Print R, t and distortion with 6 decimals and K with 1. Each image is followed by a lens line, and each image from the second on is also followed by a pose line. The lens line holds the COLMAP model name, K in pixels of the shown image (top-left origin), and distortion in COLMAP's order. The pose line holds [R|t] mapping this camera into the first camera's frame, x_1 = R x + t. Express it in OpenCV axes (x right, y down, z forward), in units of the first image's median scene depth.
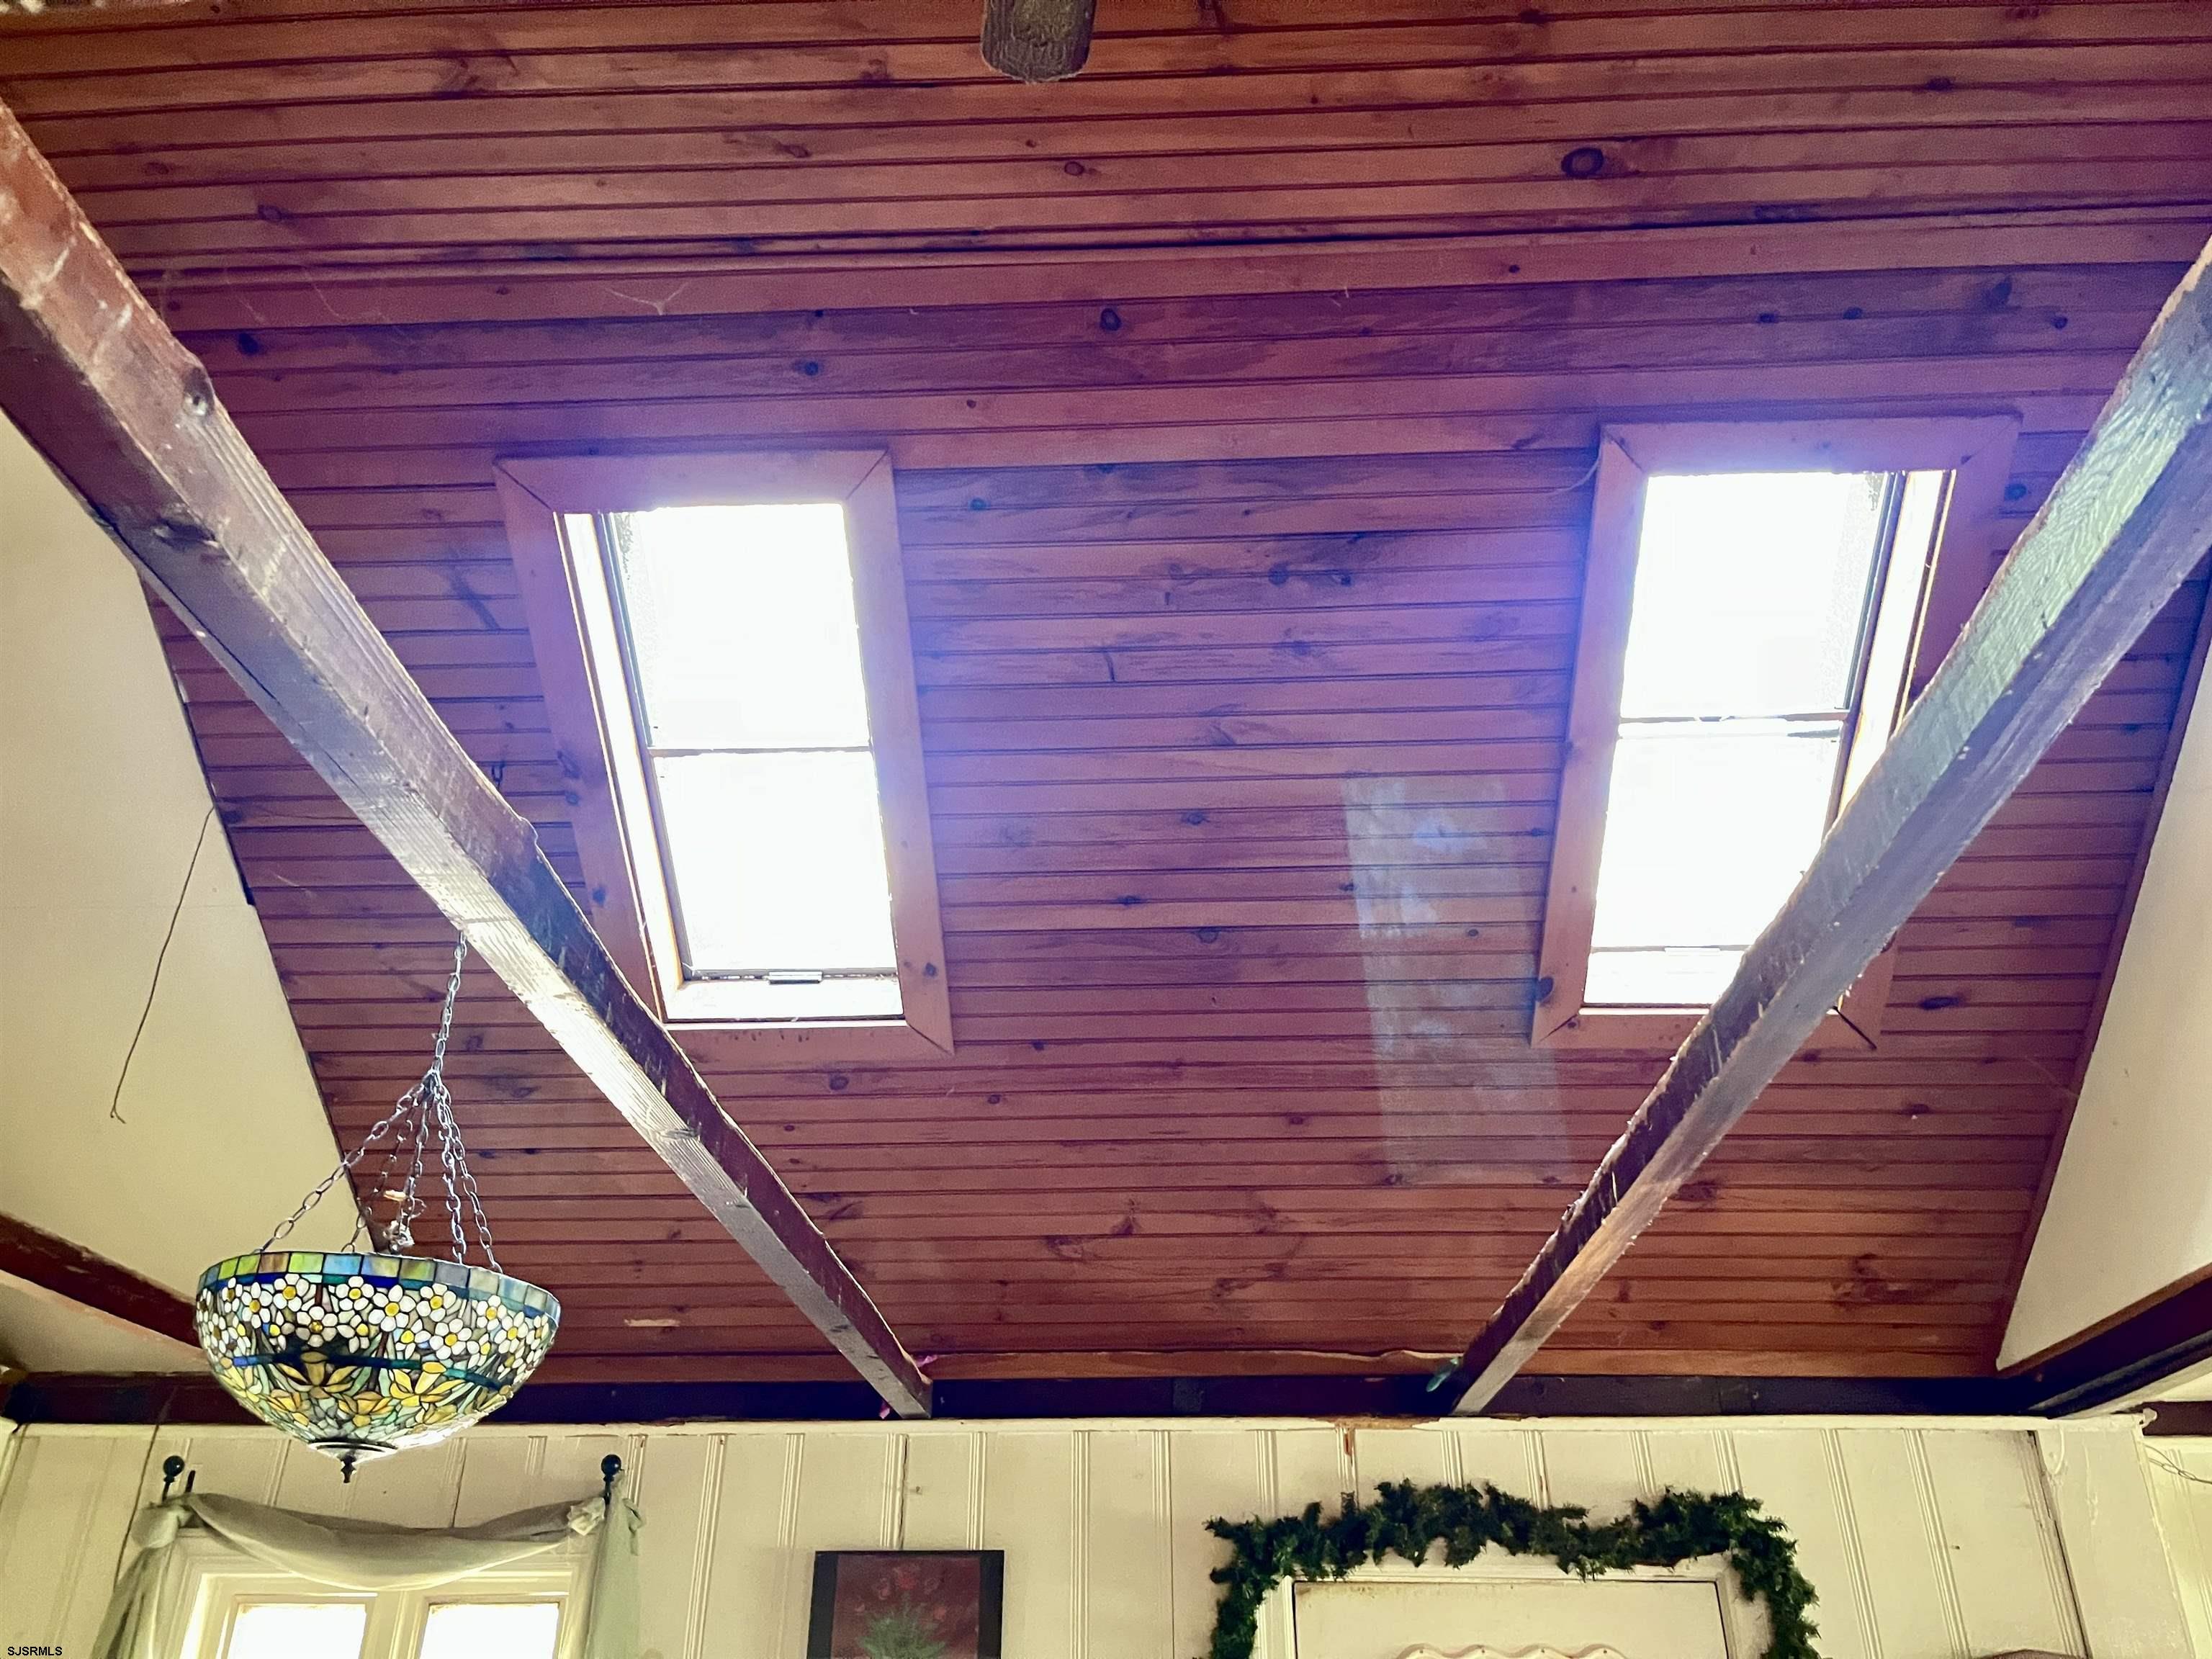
lens RADIAL K [[1675.6, 0, 1098.1], [0, 1675.6, 832.6], [0, 0, 1]] dist [0.037719, -0.049490]
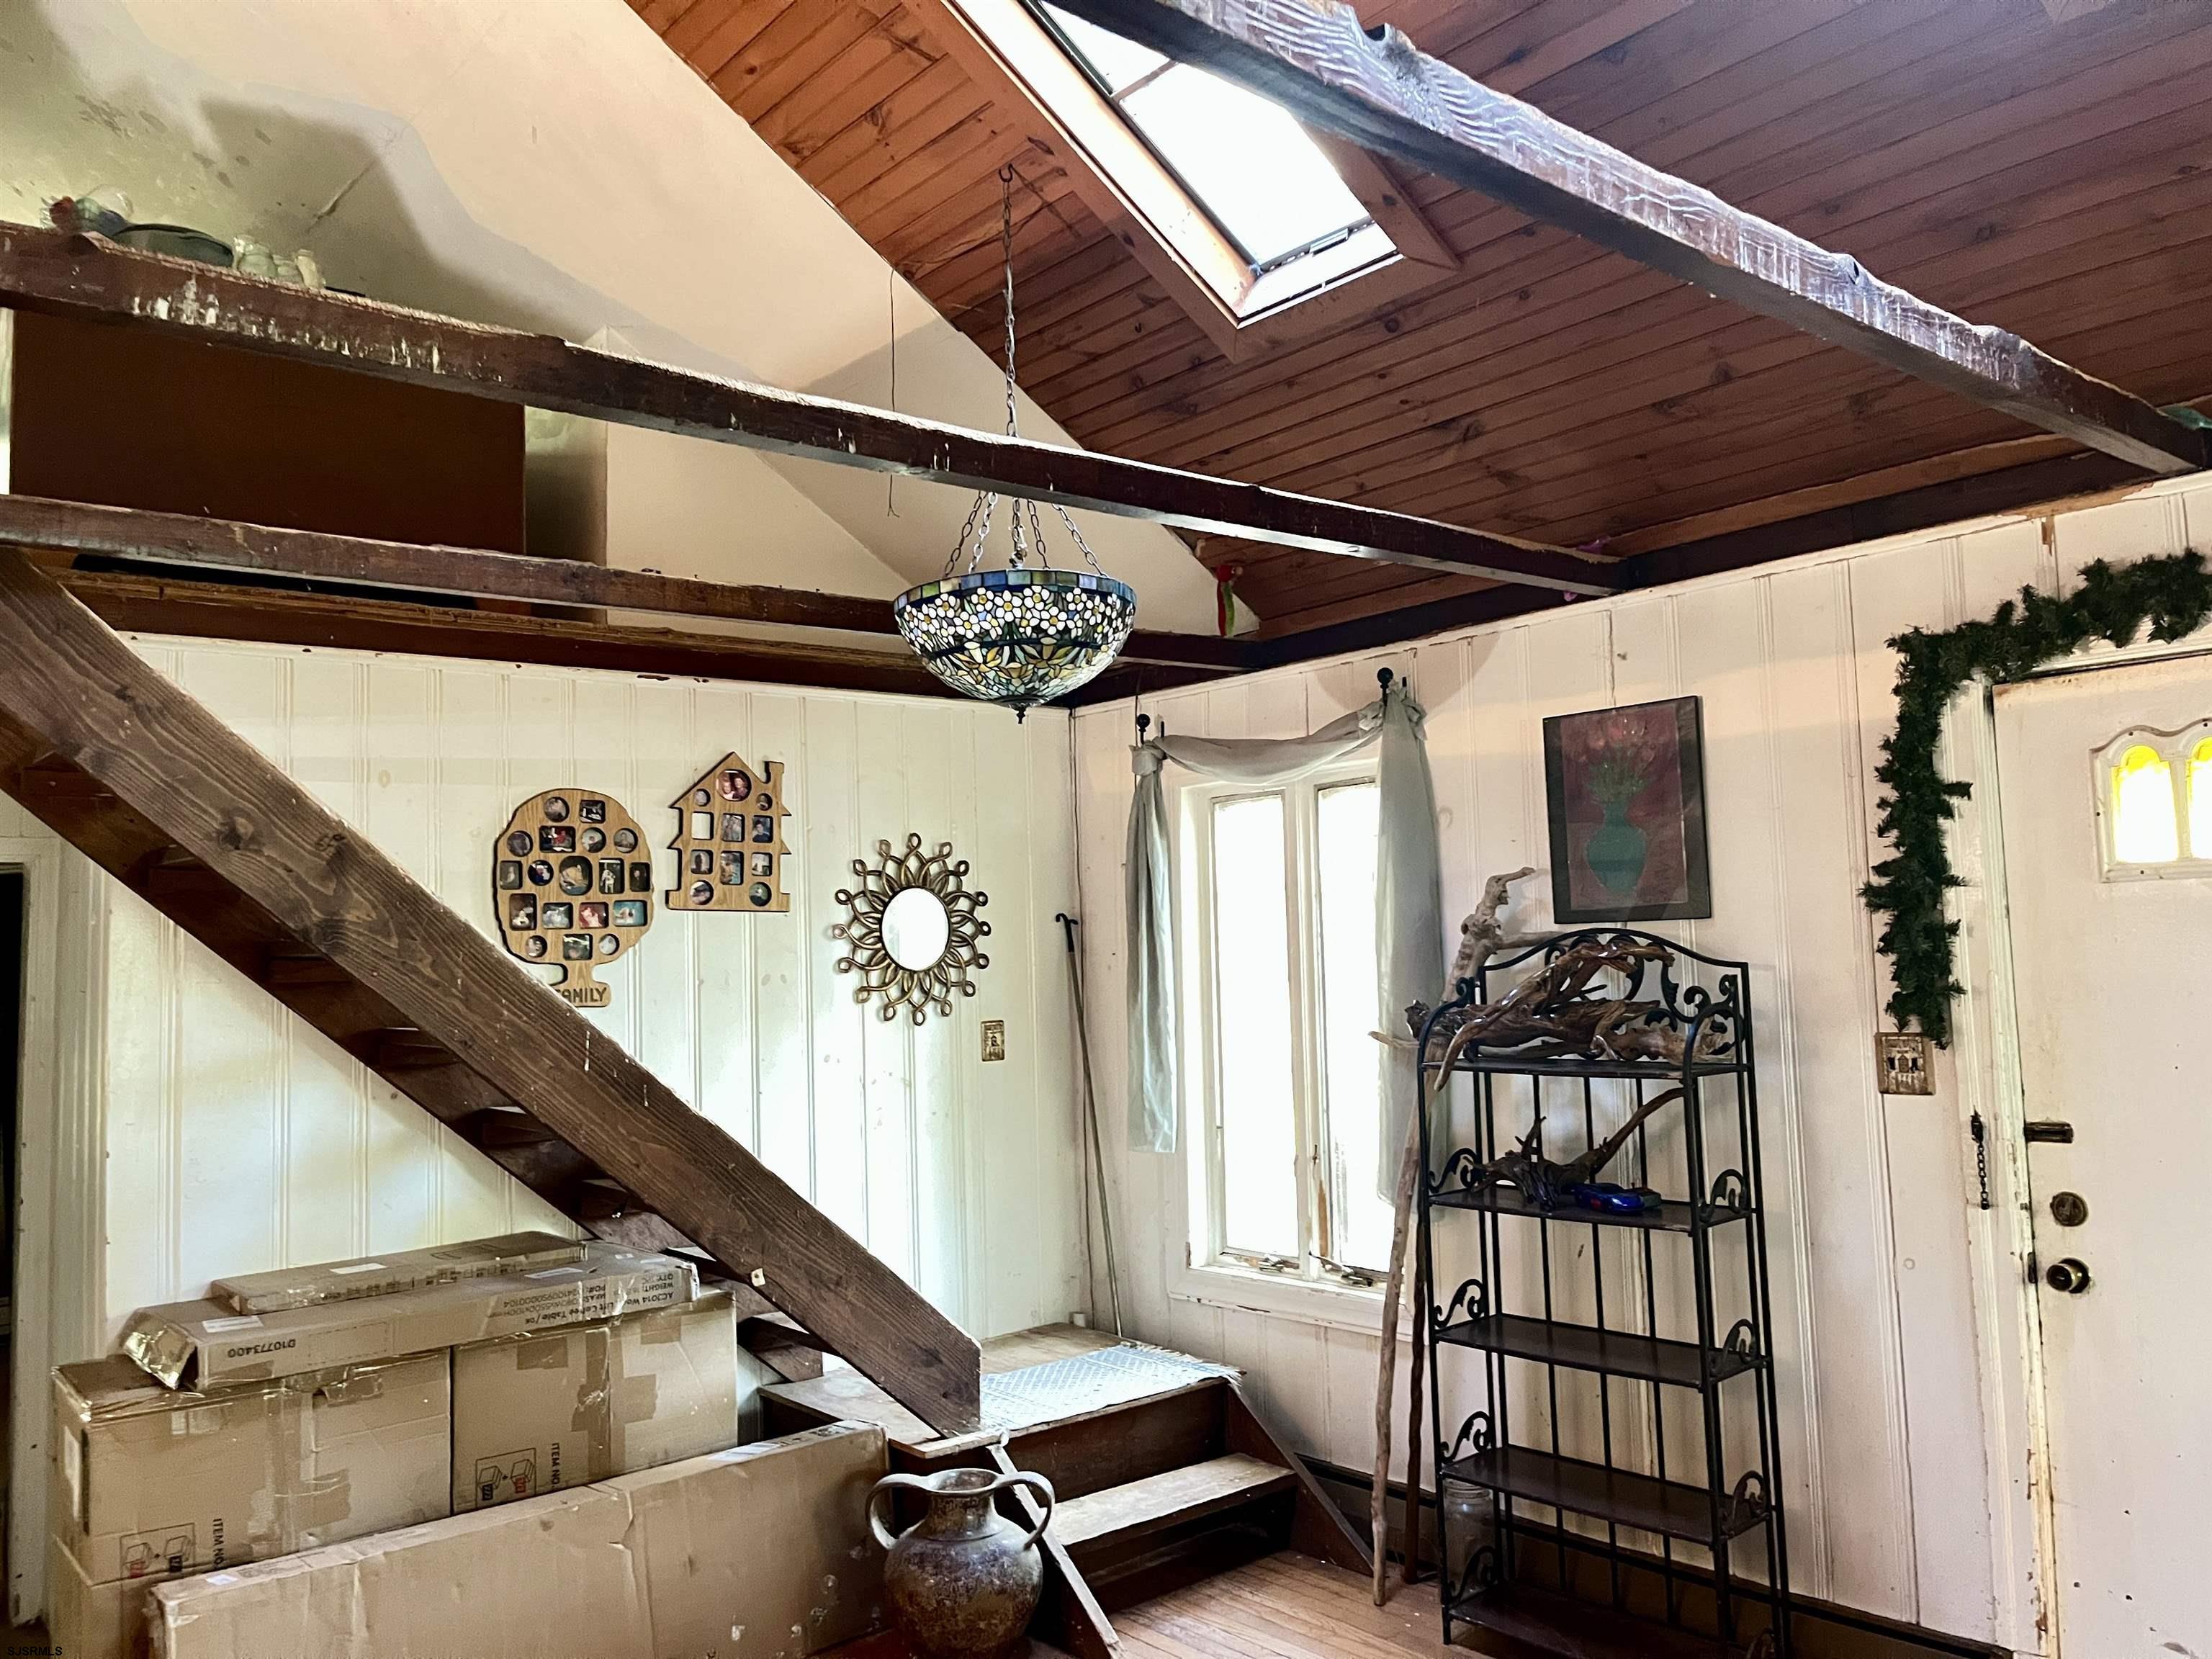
lens RADIAL K [[1675.6, 0, 1102.8], [0, 1675.6, 822.2], [0, 0, 1]] dist [0.037719, -0.049490]
pose [[0.680330, -0.081432, -0.728368, 0.469057], [0.387184, 0.883742, 0.262845, 0.075010], [0.622286, -0.460834, 0.632765, 0.060661]]
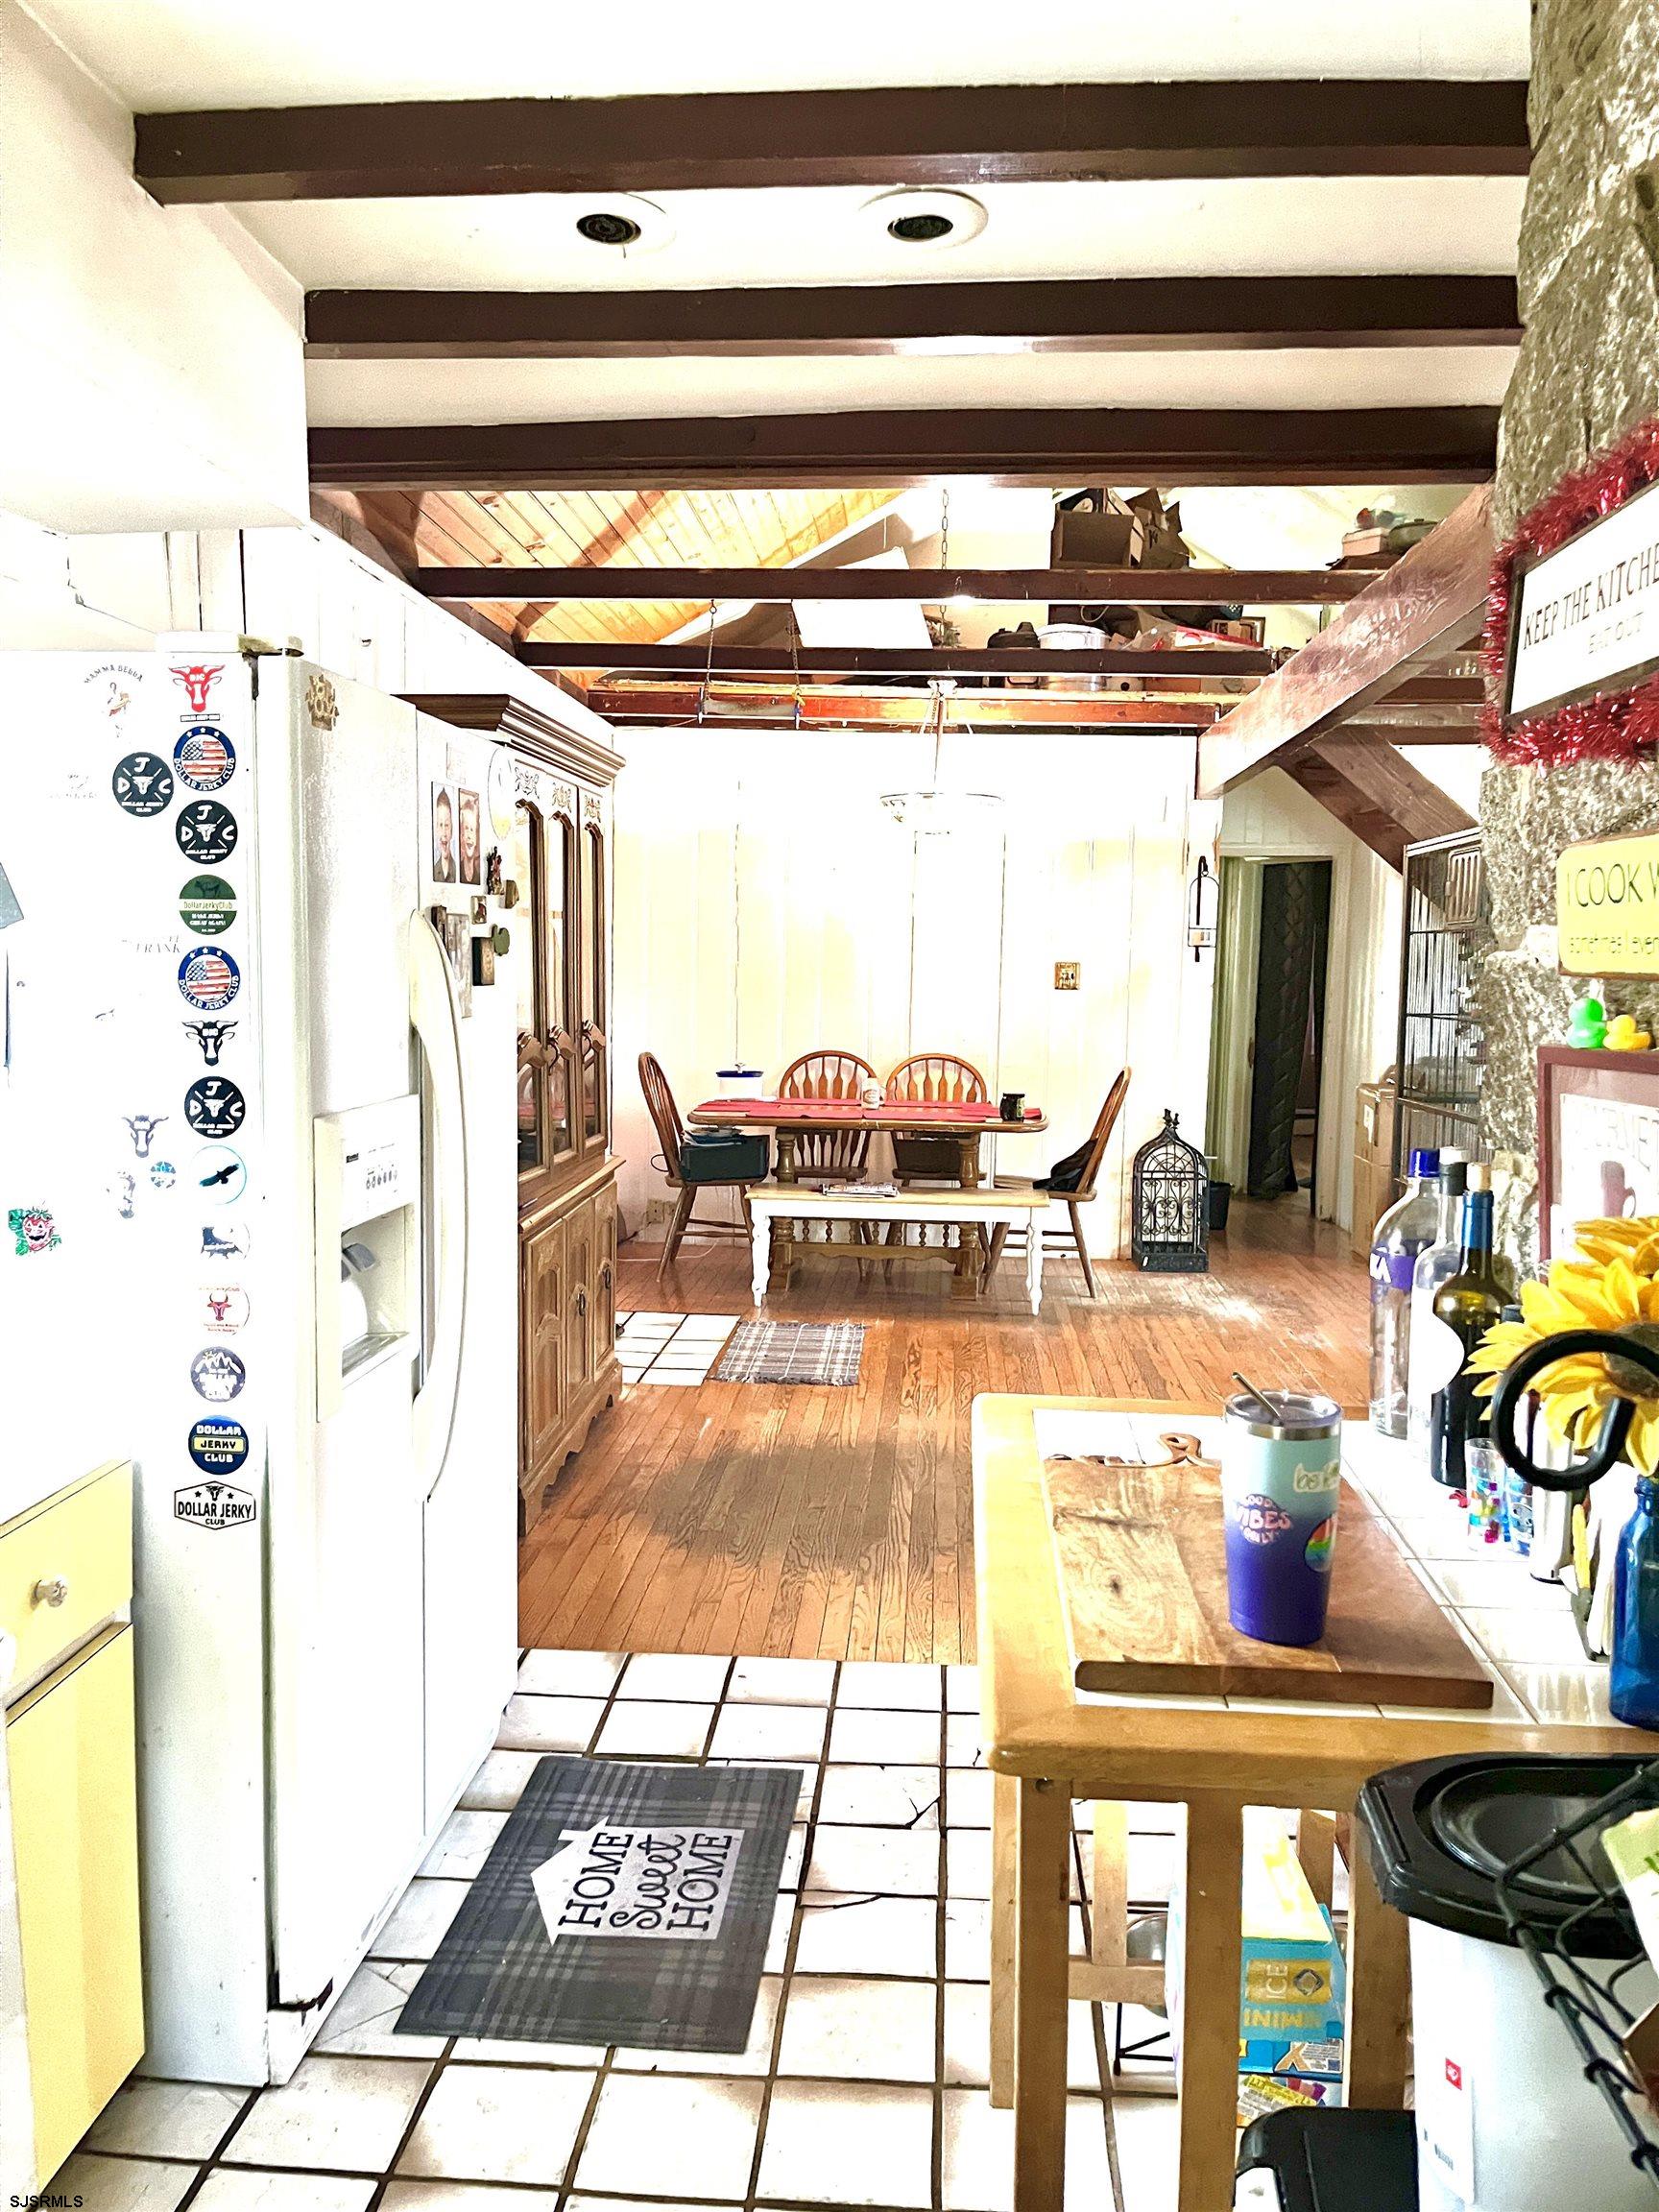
lens RADIAL K [[1675.6, 0, 827.5], [0, 1675.6, 1103.9], [0, 0, 1]] dist [0.037719, -0.049490]
pose [[-0.020214, 0.088405, -0.995880, 1.562464], [0.481881, 0.873612, 0.067770, -0.090505], [0.876003, -0.478526, -0.060260, -0.347553]]
